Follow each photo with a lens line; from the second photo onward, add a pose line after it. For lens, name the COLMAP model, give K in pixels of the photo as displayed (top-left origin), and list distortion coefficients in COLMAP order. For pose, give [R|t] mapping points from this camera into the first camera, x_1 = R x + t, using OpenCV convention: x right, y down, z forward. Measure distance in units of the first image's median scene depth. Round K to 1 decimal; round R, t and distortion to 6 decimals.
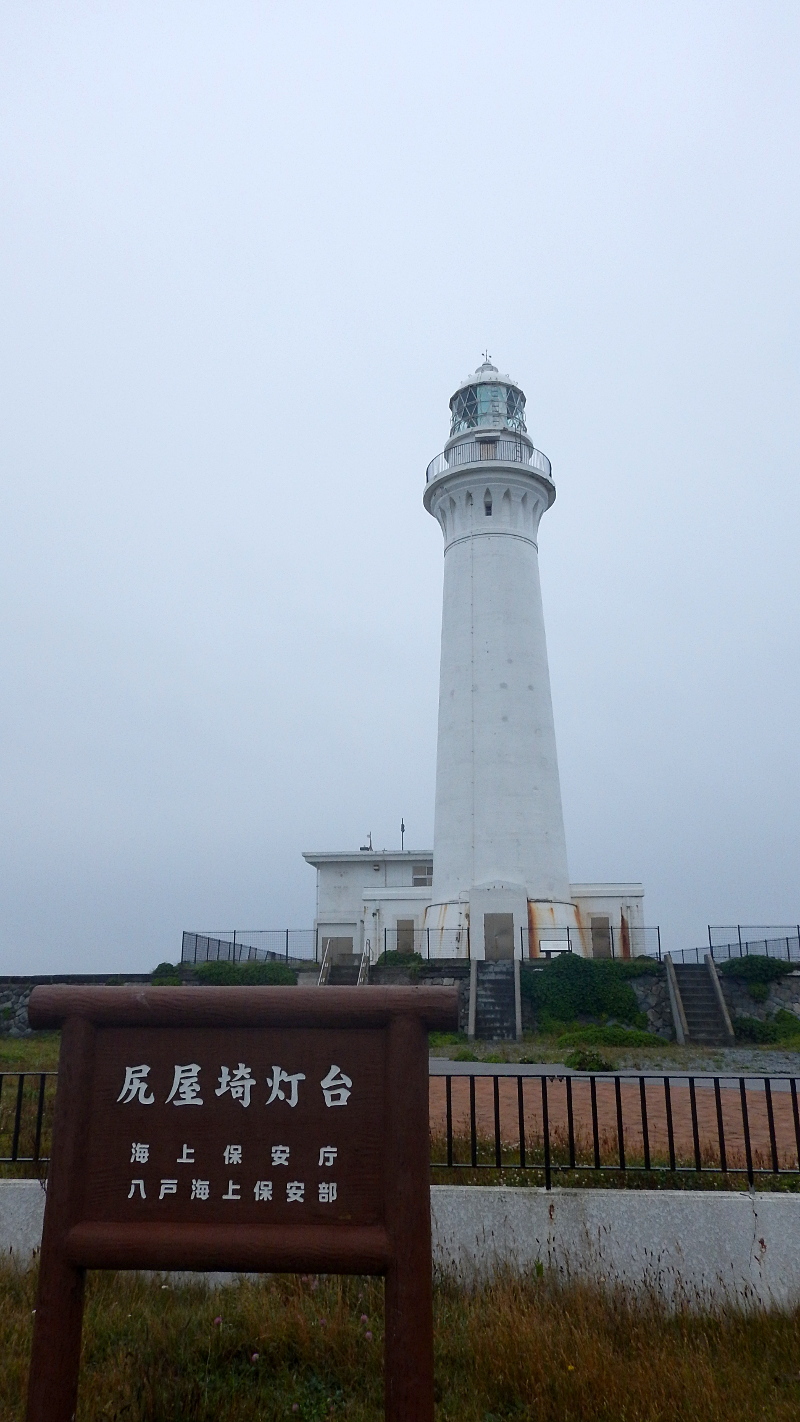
lens RADIAL K [[1017.3, 0, 401.6], [0, 1017.3, 708.0], [0, 0, 1]] dist [0.023359, 0.005406]
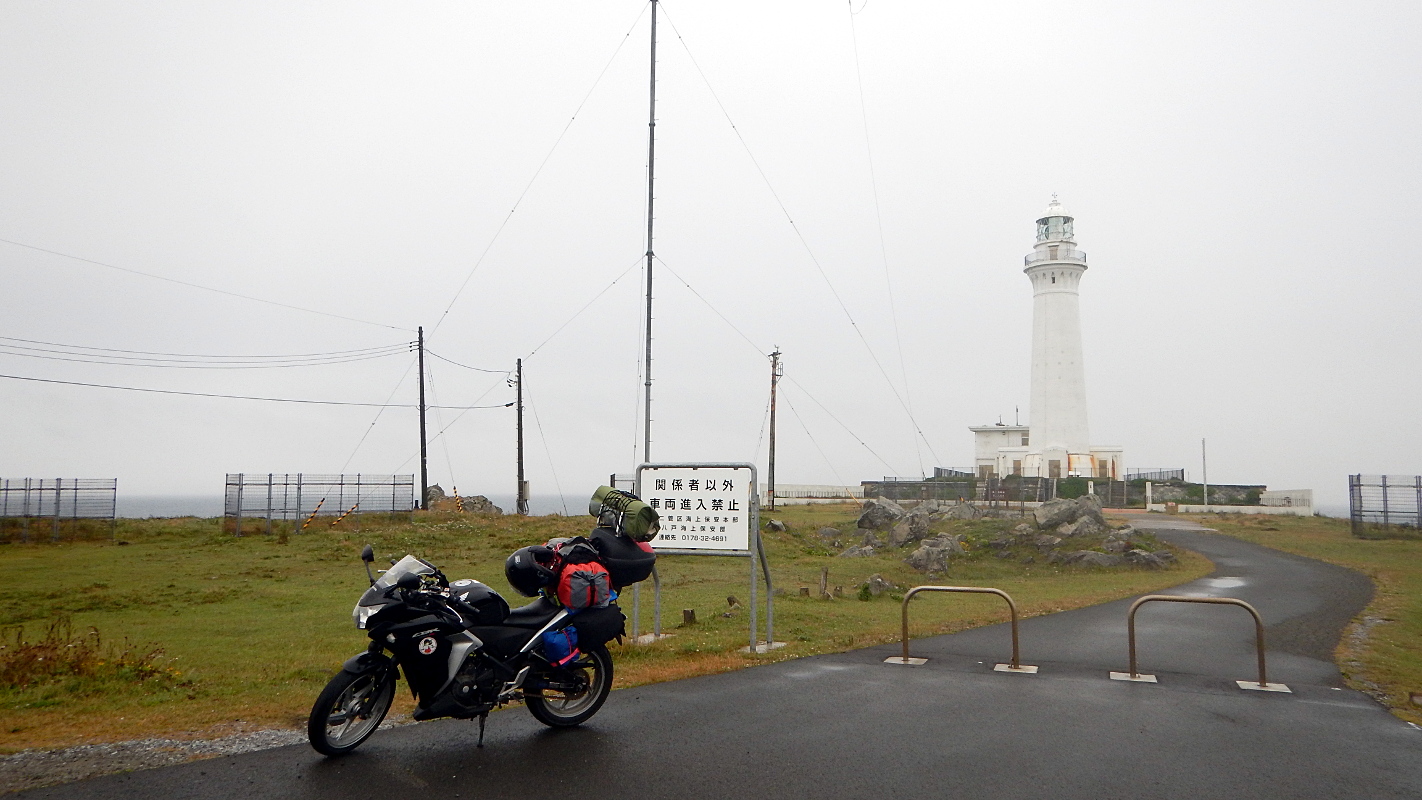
lens RADIAL K [[1017.3, 0, 714.3], [0, 1017.3, 385.9], [0, 0, 1]] dist [0.023359, 0.005406]
pose [[0.955960, -0.013894, -0.293168, 0.032731], [0.063395, 0.985074, 0.160034, -0.450219], [0.286569, -0.171572, 0.942572, -1.643194]]
